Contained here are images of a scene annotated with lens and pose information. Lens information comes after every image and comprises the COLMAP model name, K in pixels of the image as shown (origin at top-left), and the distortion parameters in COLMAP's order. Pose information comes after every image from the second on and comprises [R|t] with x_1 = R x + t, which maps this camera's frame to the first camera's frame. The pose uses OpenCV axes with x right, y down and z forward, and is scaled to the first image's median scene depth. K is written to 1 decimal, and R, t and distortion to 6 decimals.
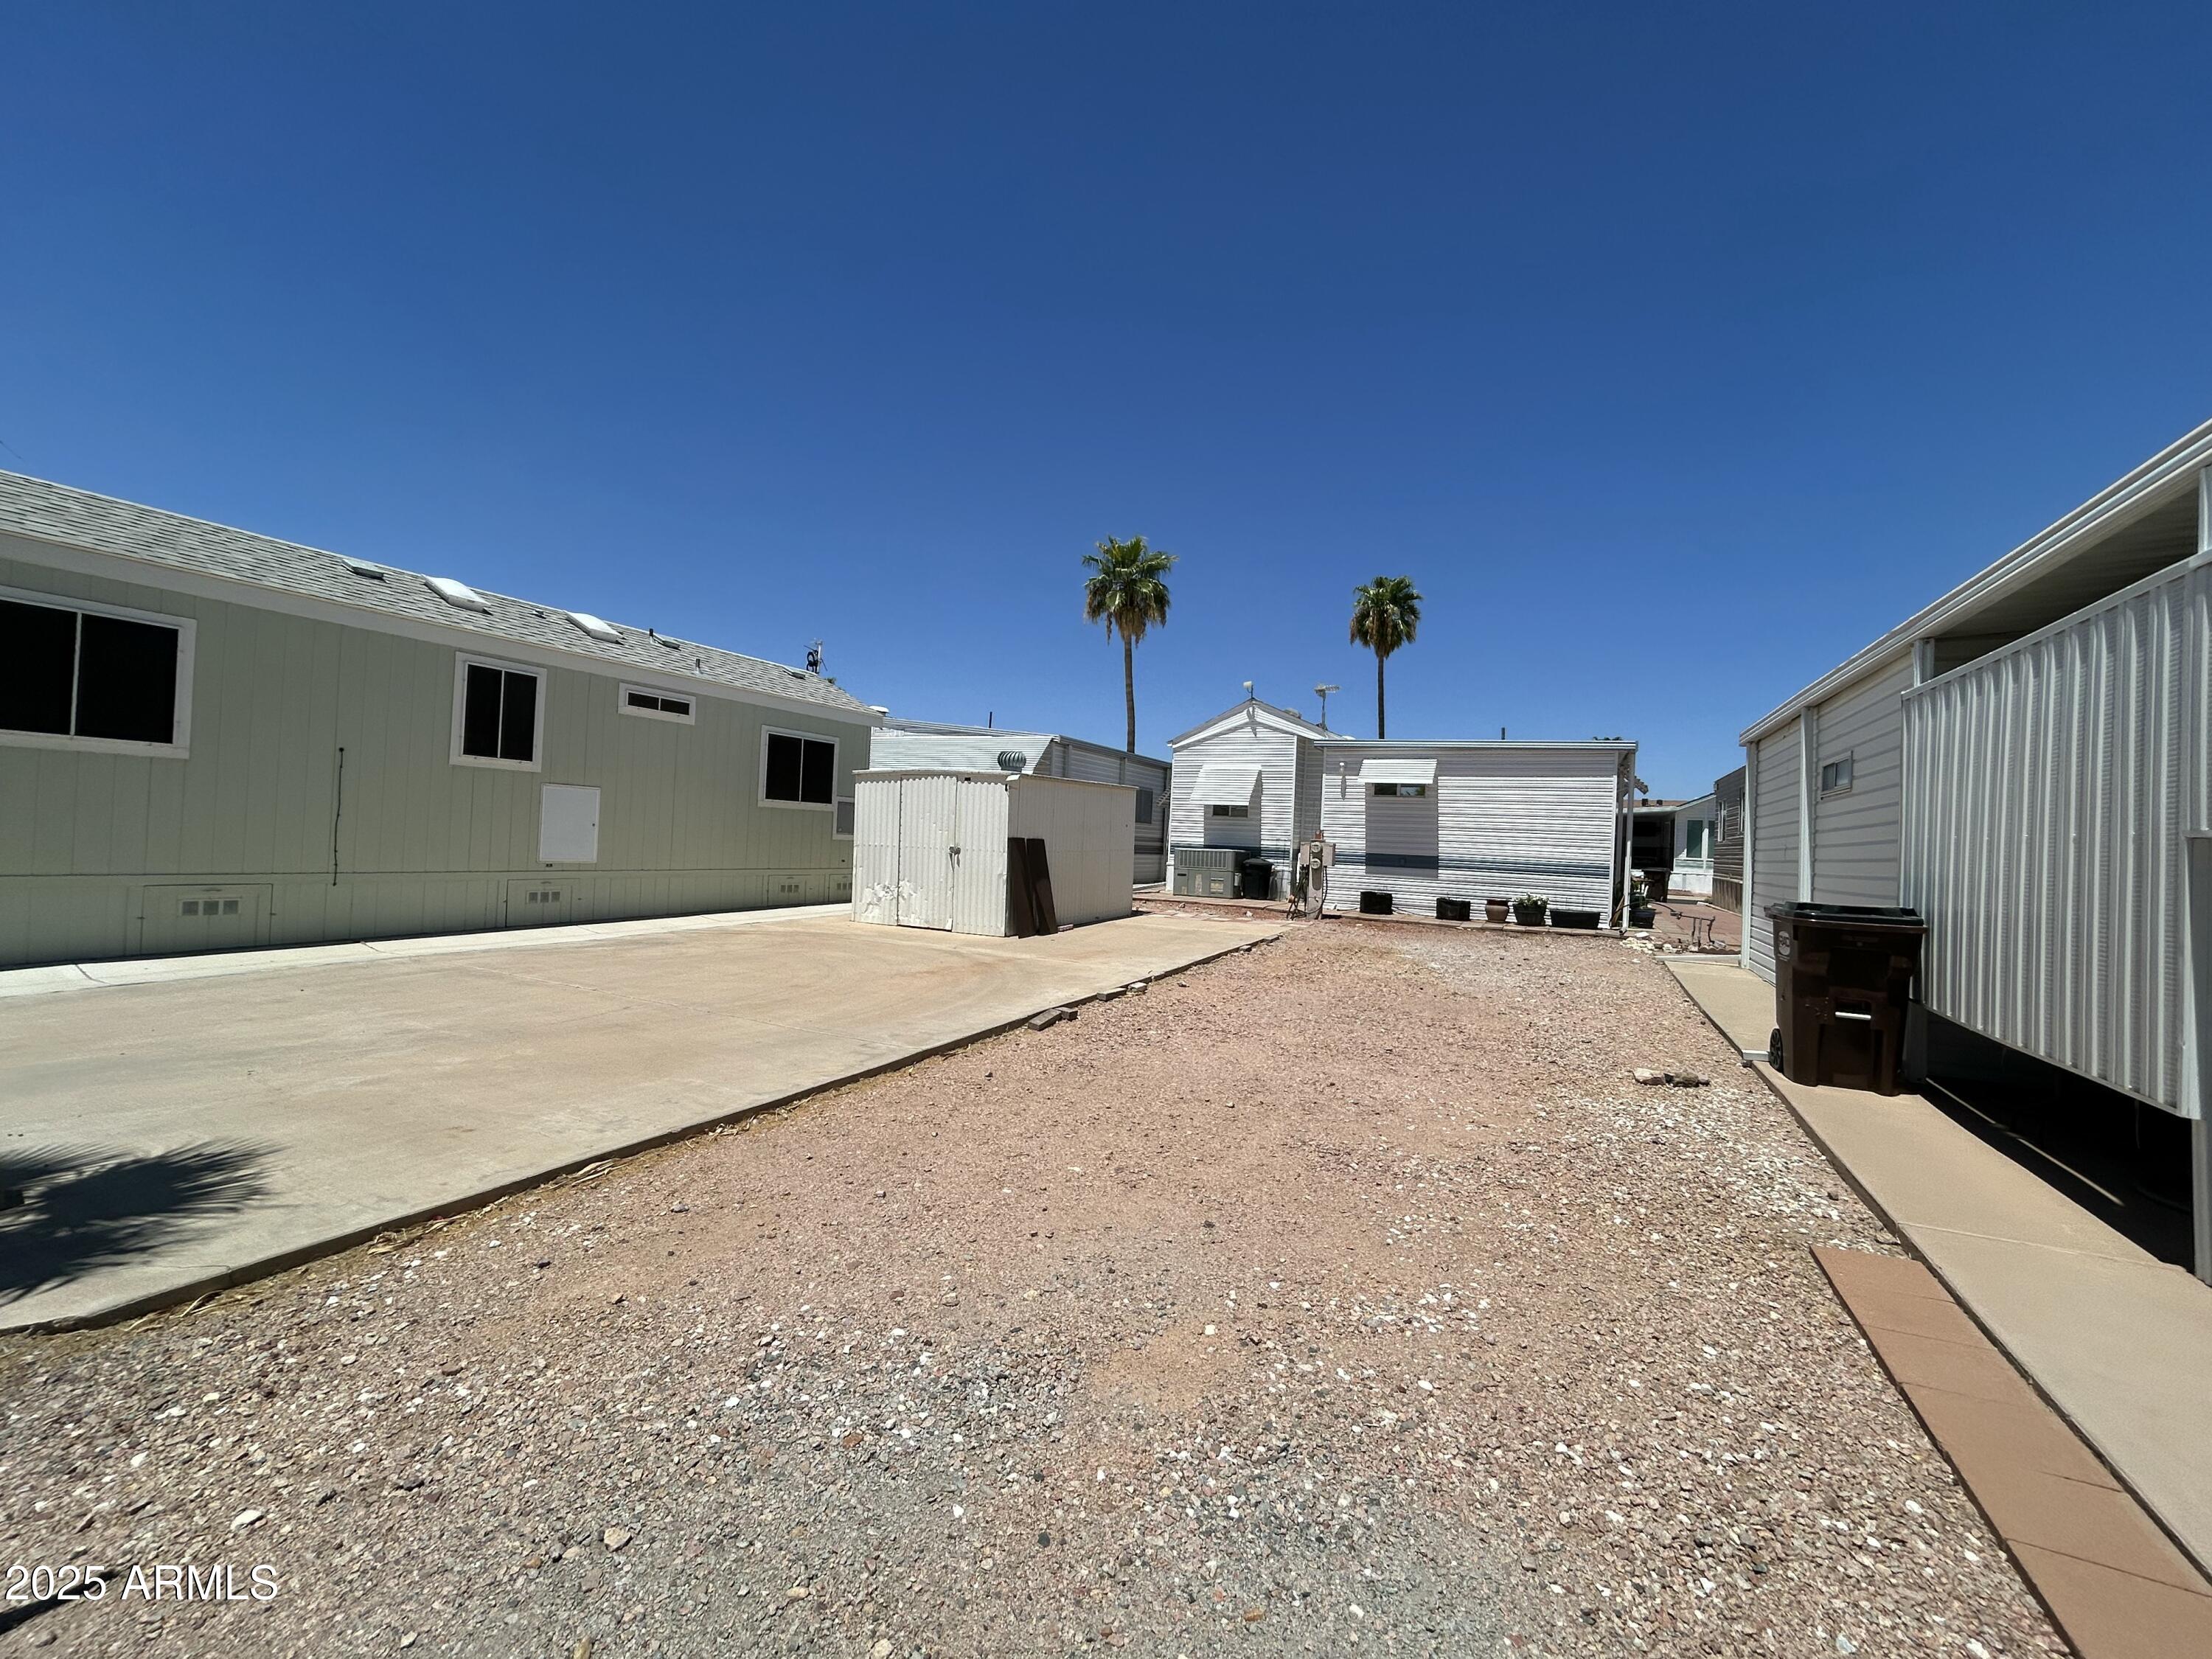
lens RADIAL K [[892.8, 0, 1106.0], [0, 892.8, 829.5], [0, 0, 1]] dist [0.003005, 0.000373]
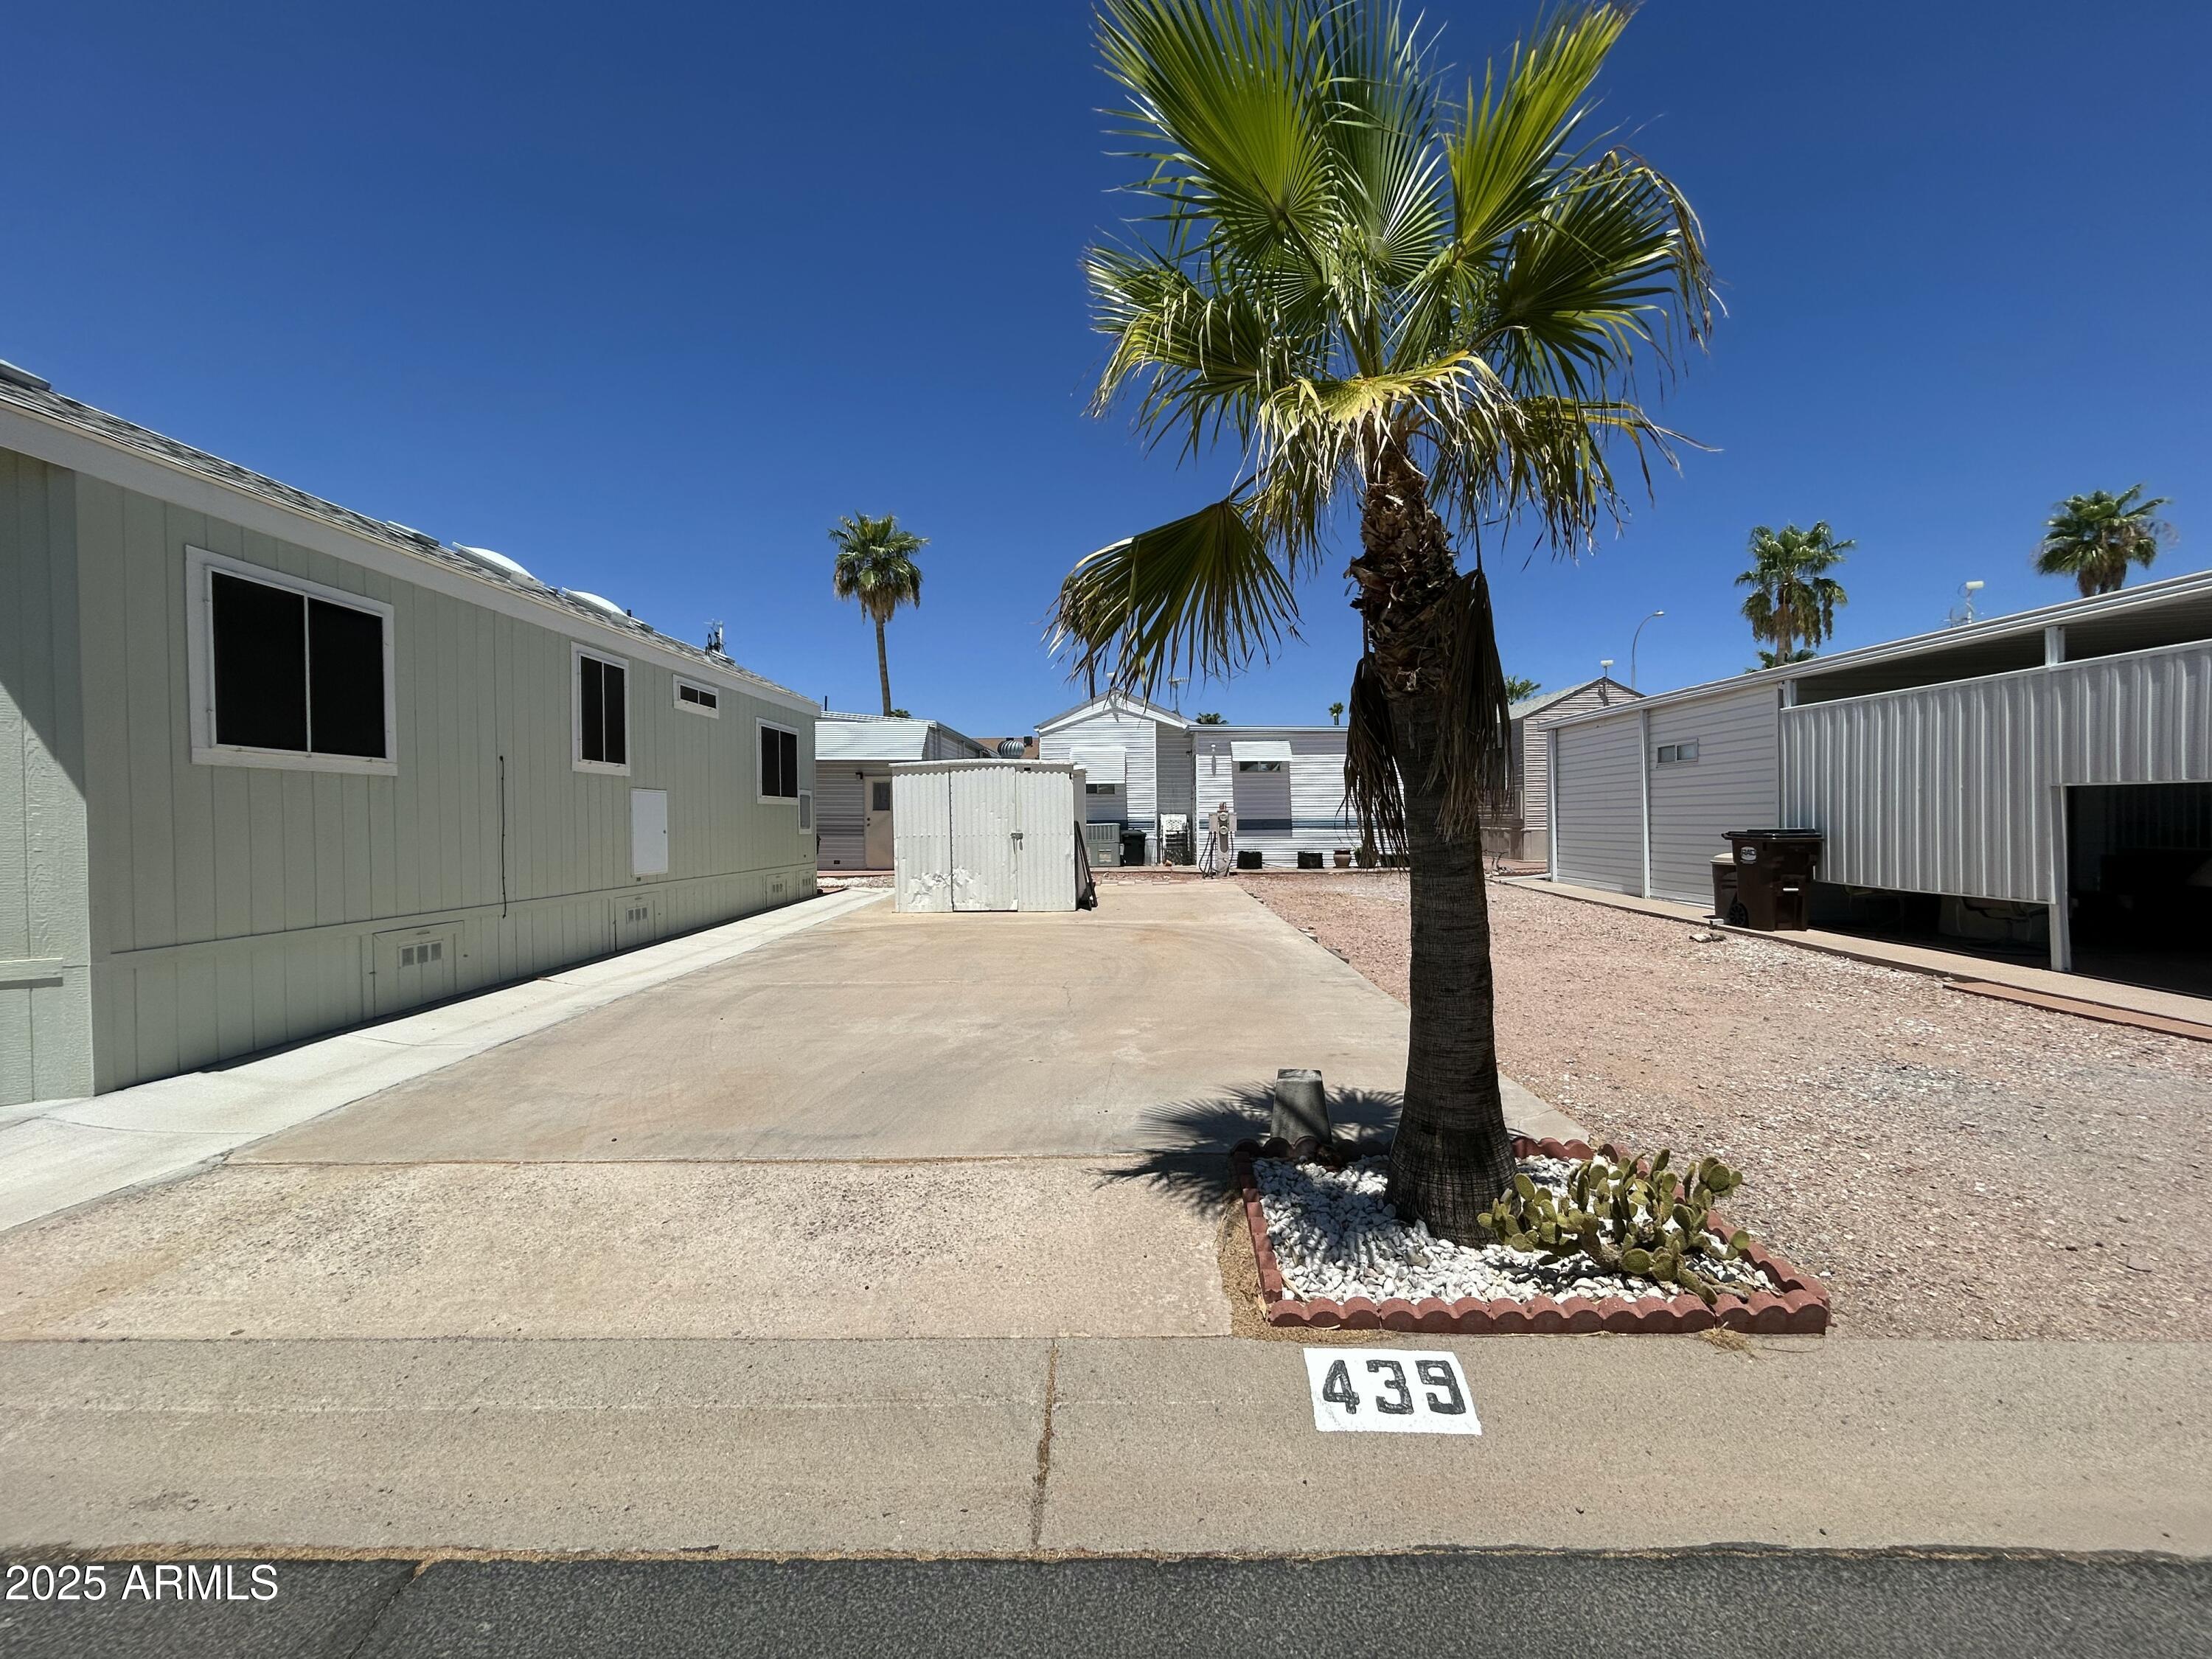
lens RADIAL K [[892.6, 0, 1106.0], [0, 892.6, 829.5], [0, 0, 1]] dist [-0.000707, 0.000501]
pose [[0.900660, -0.058227, 0.430606, -0.405004], [0.045782, 0.998181, 0.039217, -0.016293], [-0.432106, -0.015607, 0.901688, -0.009528]]
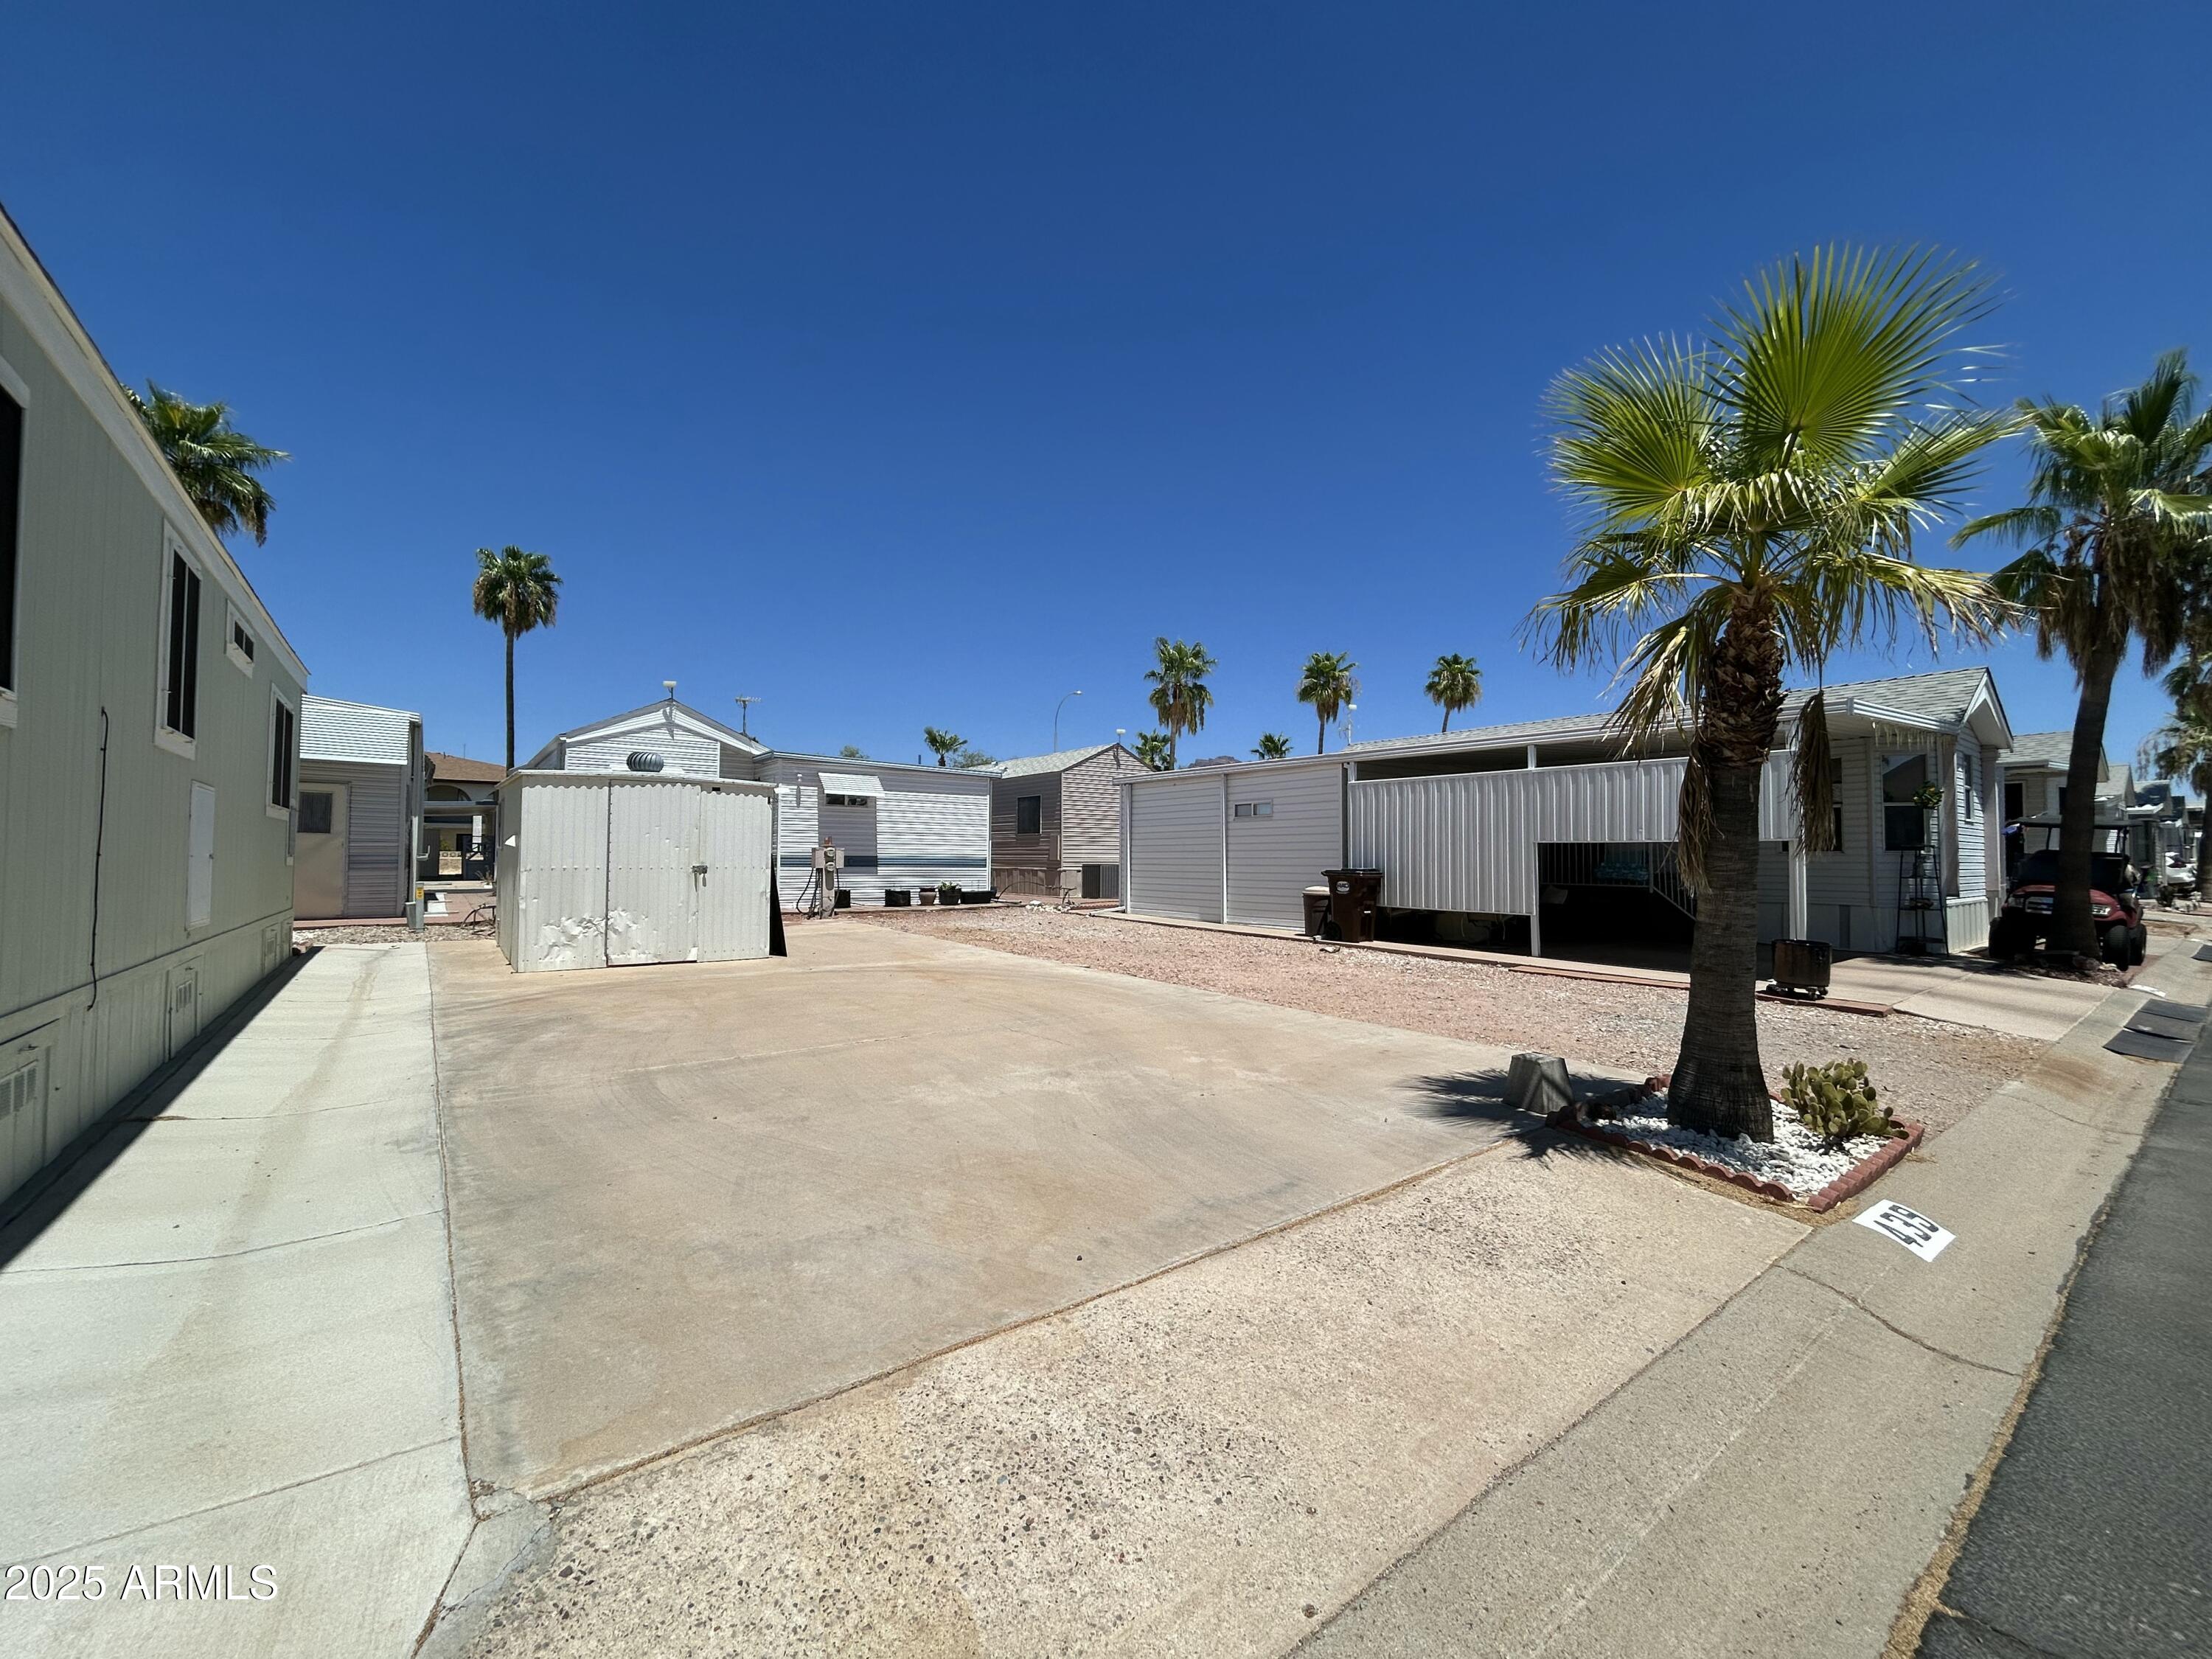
lens RADIAL K [[892.6, 0, 1106.0], [0, 892.6, 829.5], [0, 0, 1]] dist [-0.000707, 0.000501]
pose [[0.434369, -0.010773, 0.900671, -0.598560], [0.002999, 0.999940, 0.010514, -0.018345], [-0.900730, -0.001866, 0.434375, 0.193550]]
